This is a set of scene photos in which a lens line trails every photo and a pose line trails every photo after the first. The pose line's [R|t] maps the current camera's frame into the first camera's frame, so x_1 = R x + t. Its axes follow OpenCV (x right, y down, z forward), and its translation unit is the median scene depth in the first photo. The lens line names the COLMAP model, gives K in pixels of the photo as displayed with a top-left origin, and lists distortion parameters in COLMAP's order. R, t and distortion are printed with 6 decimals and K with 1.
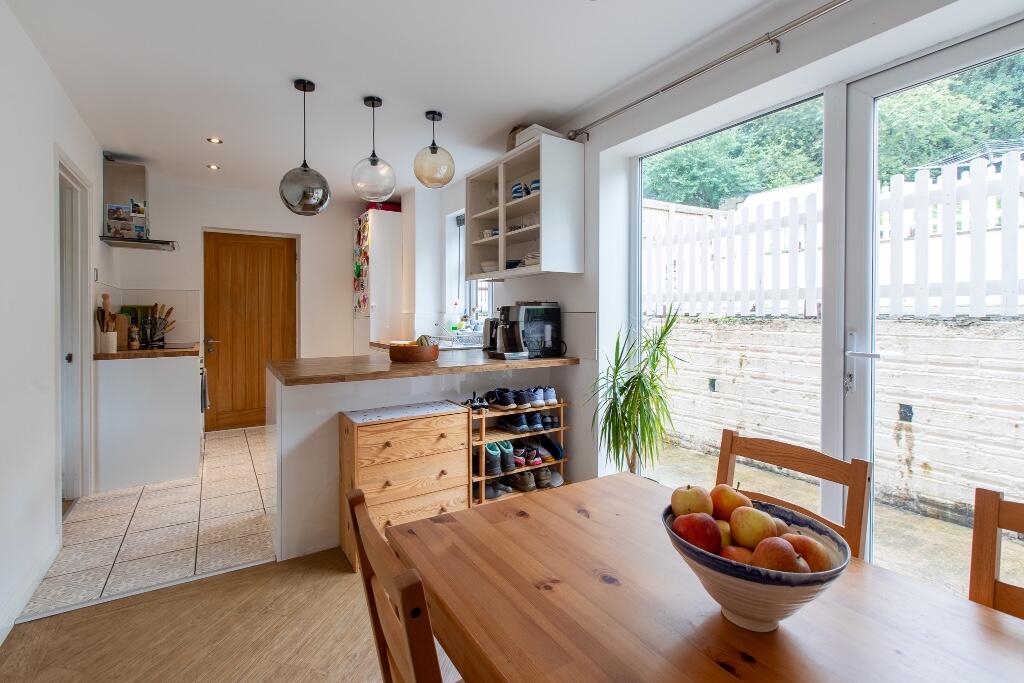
lens RADIAL K [[495.6, 0, 537.8], [0, 495.6, 316.7], [0, 0, 1]] dist [-0.018013, 0.006497]
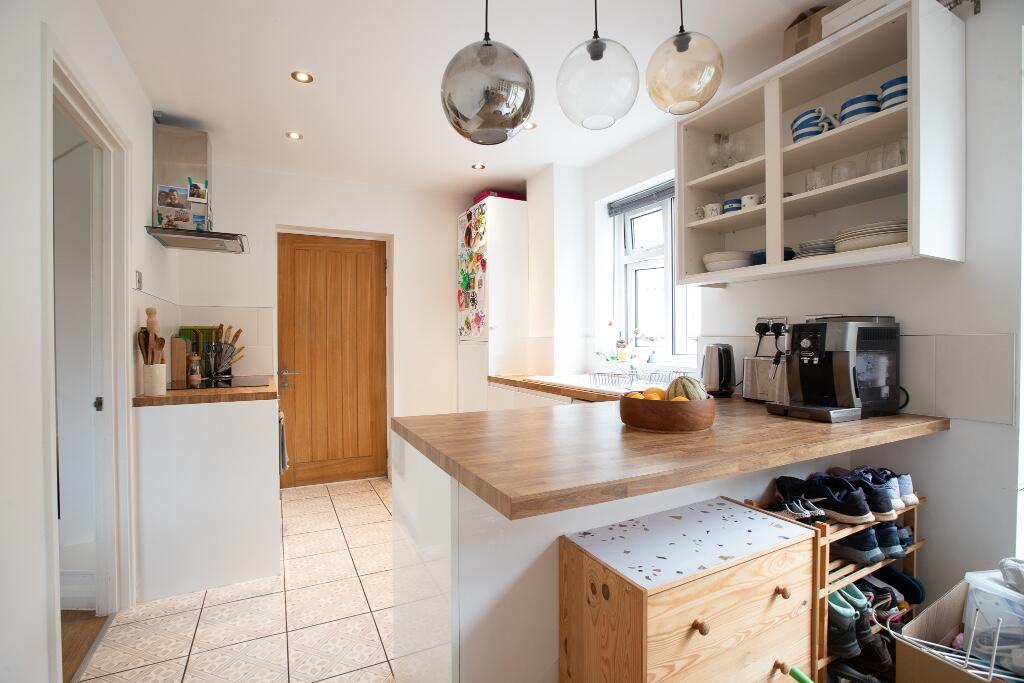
lens RADIAL K [[495.6, 0, 517.2], [0, 495.6, 343.9], [0, 0, 1]] dist [-0.018013, 0.006497]
pose [[0.992688, 0.001038, -0.120706, -0.306275], [-0.000444, 0.999988, 0.004950, -0.000082], [0.120710, -0.004860, 0.992676, 0.396957]]
